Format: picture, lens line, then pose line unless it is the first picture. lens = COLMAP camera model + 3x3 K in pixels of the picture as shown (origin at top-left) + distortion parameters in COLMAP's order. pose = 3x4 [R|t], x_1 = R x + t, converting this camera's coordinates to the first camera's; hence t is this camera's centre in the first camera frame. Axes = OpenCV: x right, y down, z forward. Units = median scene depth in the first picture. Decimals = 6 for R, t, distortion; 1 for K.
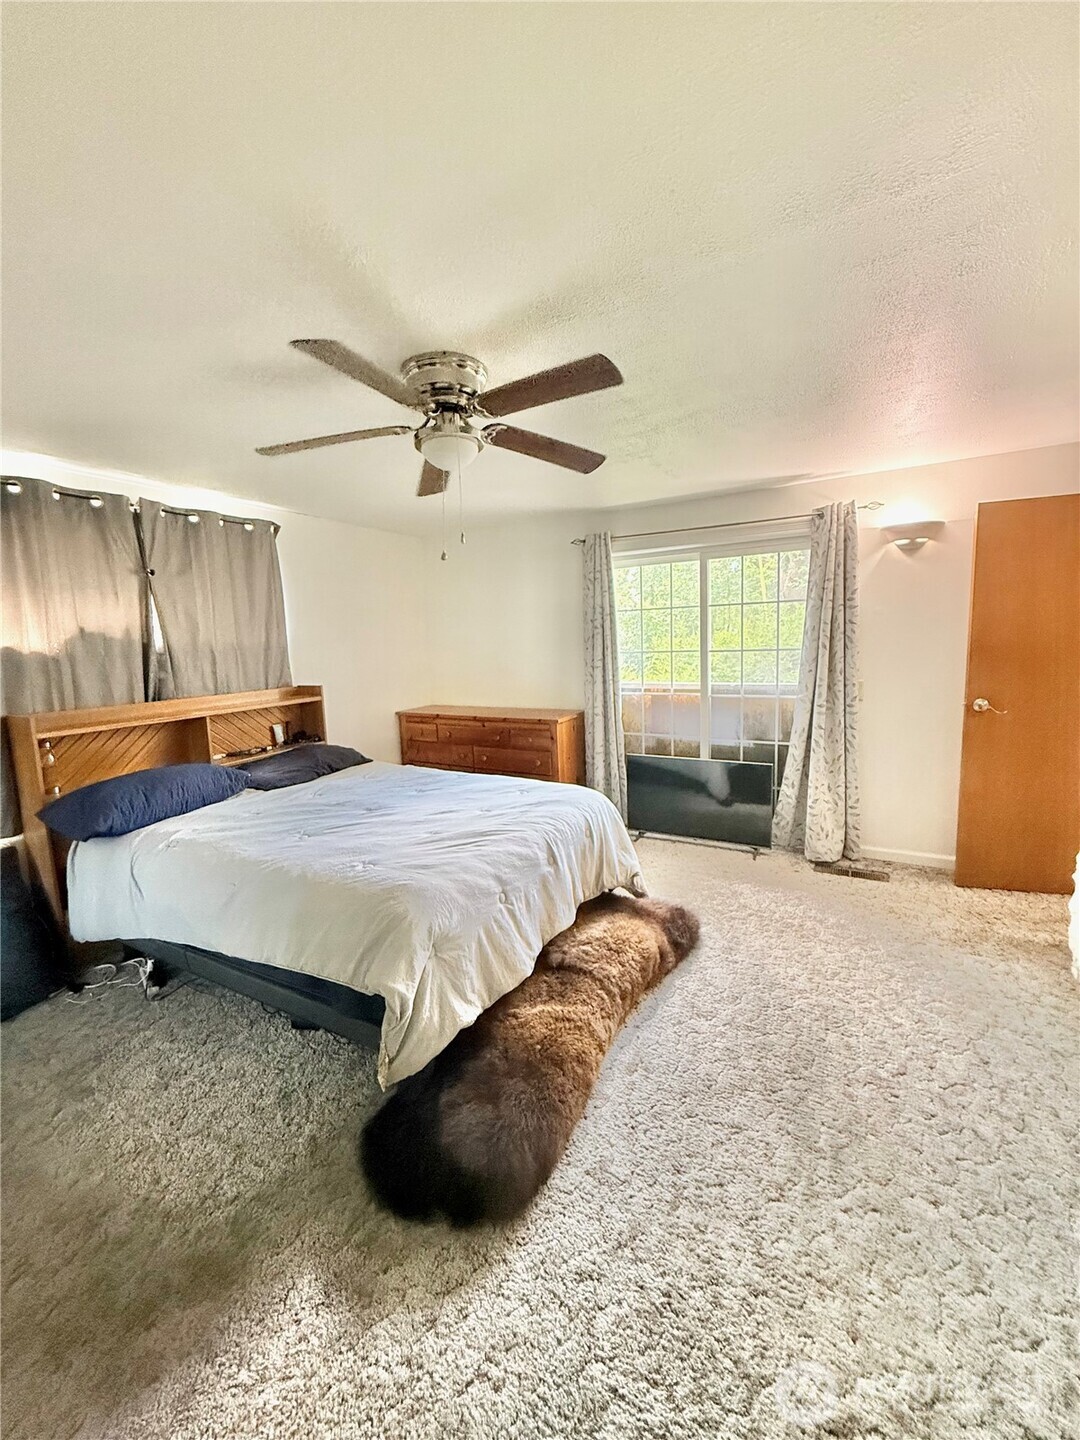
lens RADIAL K [[573.8, 0, 541.6], [0, 573.8, 714.9], [0, 0, 1]] dist [-0.000115, 0.000018]
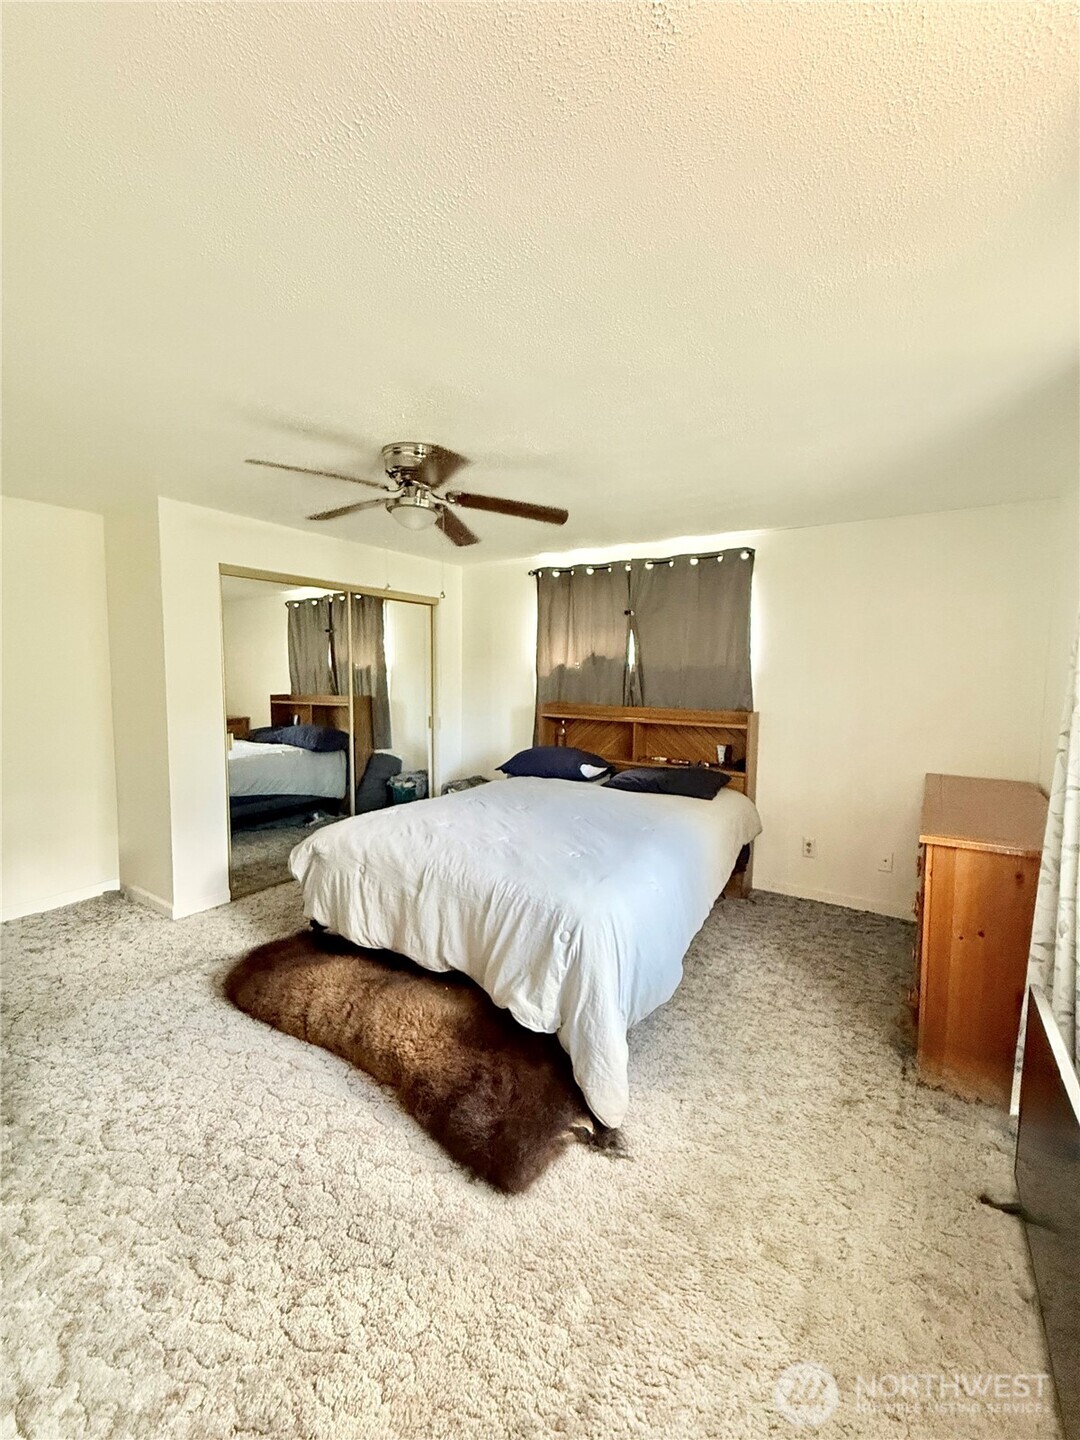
lens RADIAL K [[573.8, 0, 541.6], [0, 573.8, 714.9], [0, 0, 1]] dist [-0.000115, 0.000018]
pose [[-0.079407, 0.110615, -0.990686, 0.763517], [-0.142212, 0.982402, 0.121089, -0.153850], [0.986646, 0.150503, -0.062279, 0.976184]]
